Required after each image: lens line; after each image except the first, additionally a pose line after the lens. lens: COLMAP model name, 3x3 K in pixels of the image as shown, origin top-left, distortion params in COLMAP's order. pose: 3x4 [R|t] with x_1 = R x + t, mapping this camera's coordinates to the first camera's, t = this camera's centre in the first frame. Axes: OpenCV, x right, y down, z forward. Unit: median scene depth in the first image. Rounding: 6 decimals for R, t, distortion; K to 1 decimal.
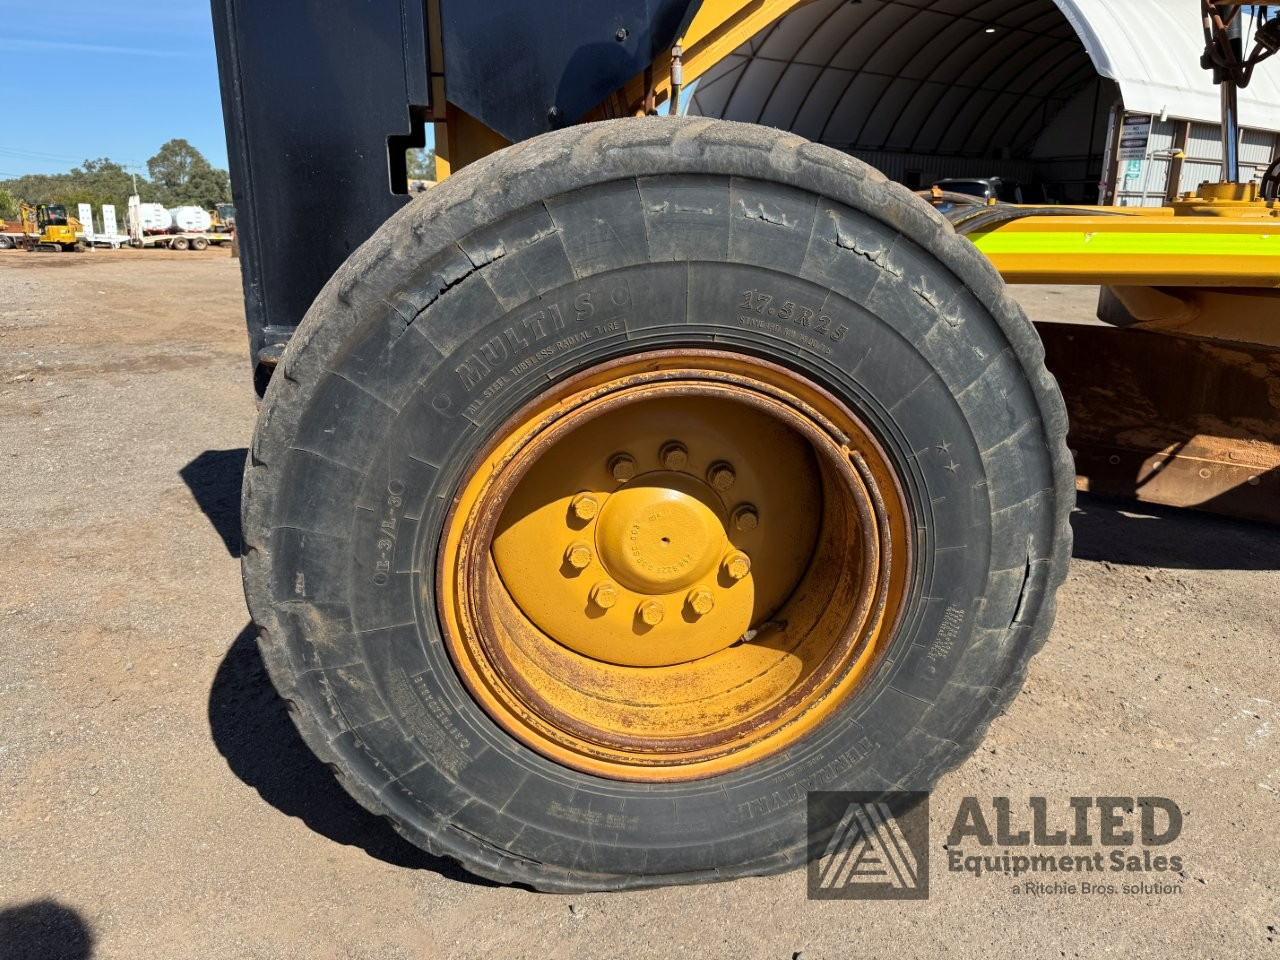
lens RADIAL K [[937.0, 0, 640.0], [0, 937.0, 480.0], [0, 0, 1]] dist [0.070469, -0.087544]
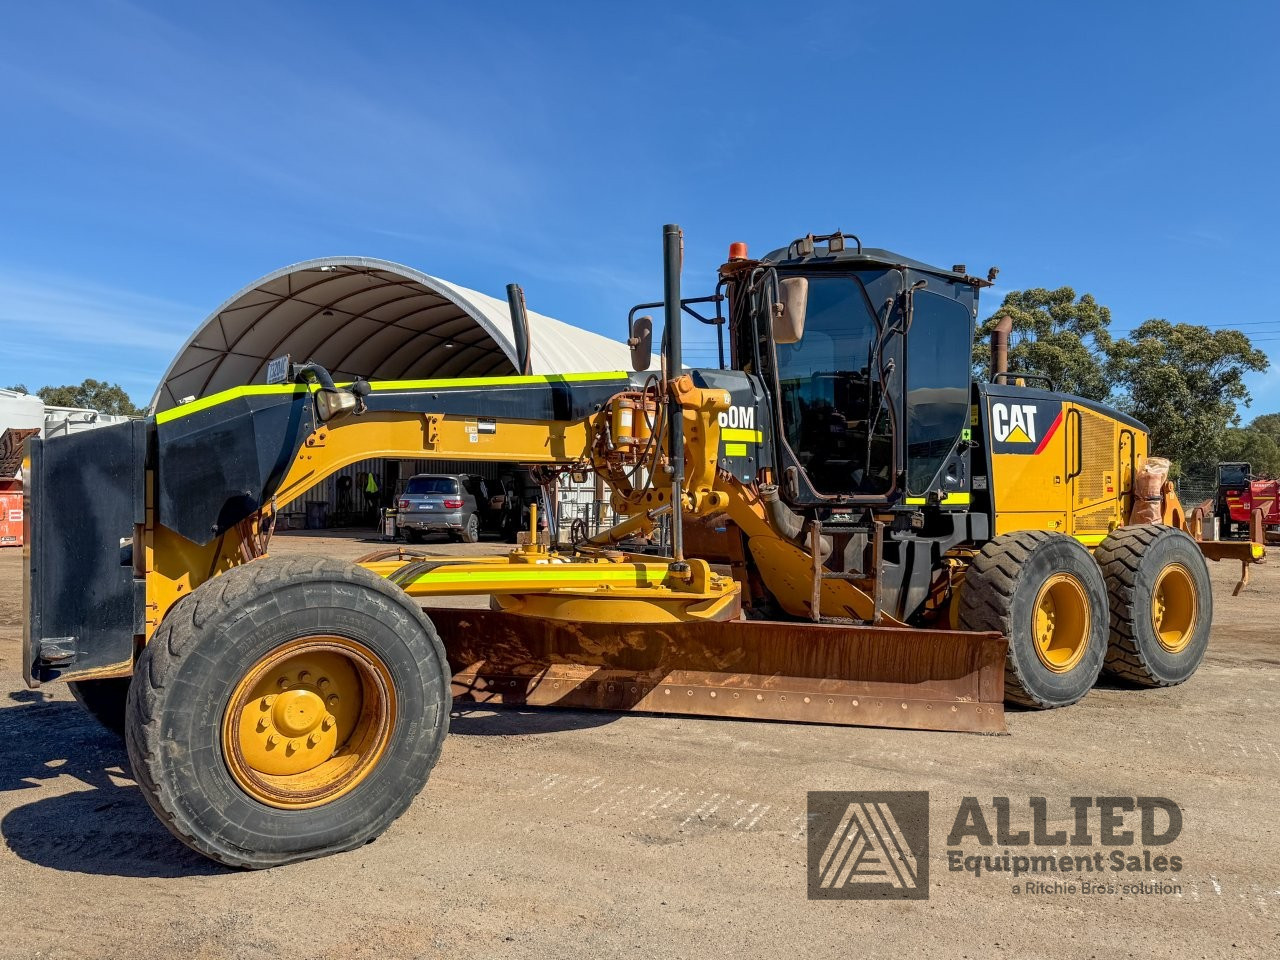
lens RADIAL K [[1034.7, 0, 602.2], [0, 1034.7, 501.8], [0, 0, 1]] dist [0.116419, -0.144108]
pose [[0.893394, -0.002562, 0.449267, -0.528369], [0.116462, 0.967123, -0.226075, 0.255871], [-0.433917, 0.254296, 0.864320, -1.983633]]
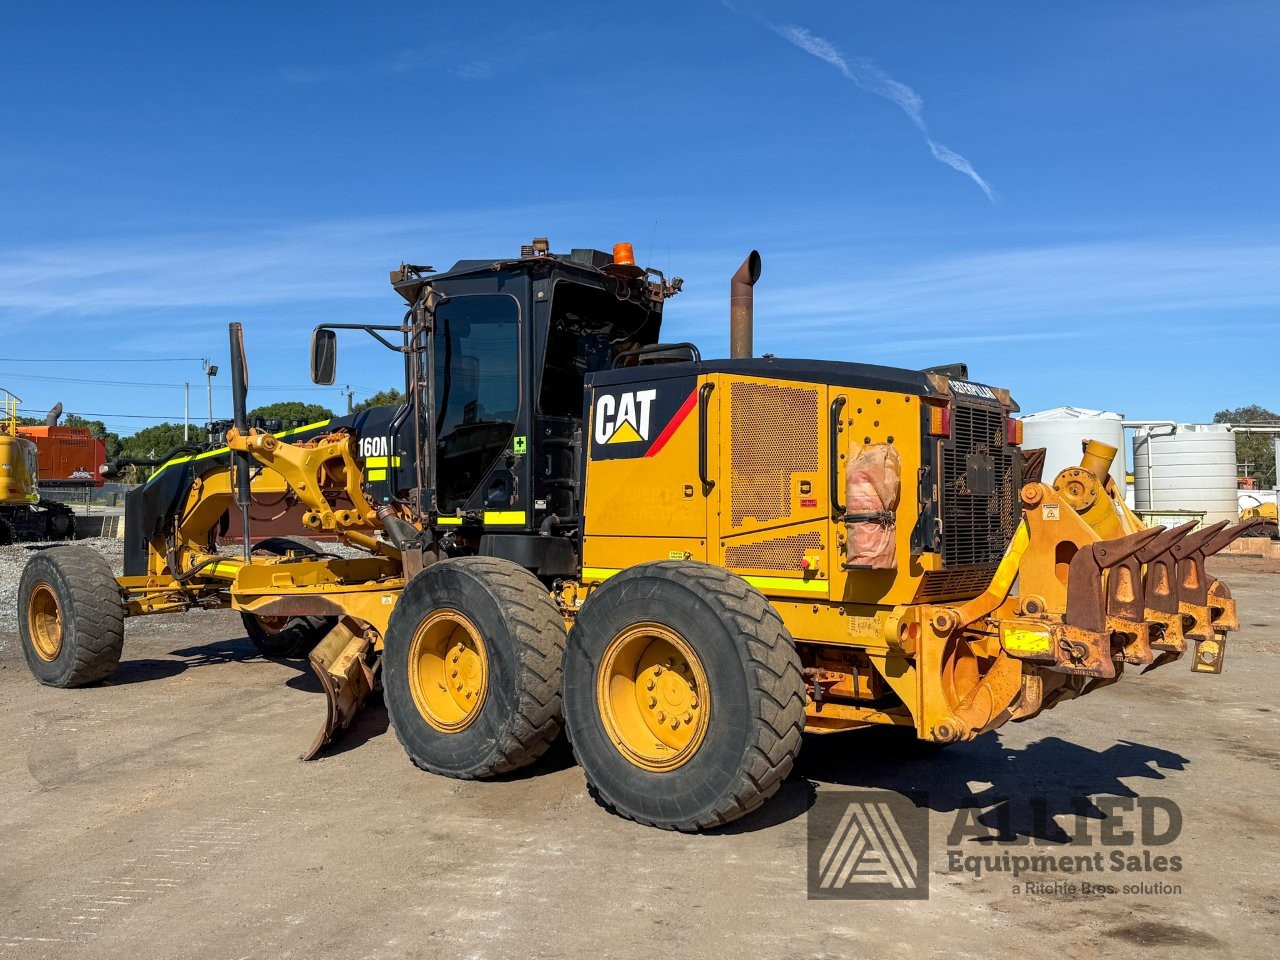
lens RADIAL K [[1120.9, 0, 579.0], [0, 1120.9, 455.2], [0, 0, 1]] dist [0.134294, -0.212684]
pose [[0.646079, -0.043677, -0.762020, 7.085167], [-0.192436, 0.956789, -0.217997, 0.008131], [0.738614, 0.287484, 0.609756, -1.065616]]
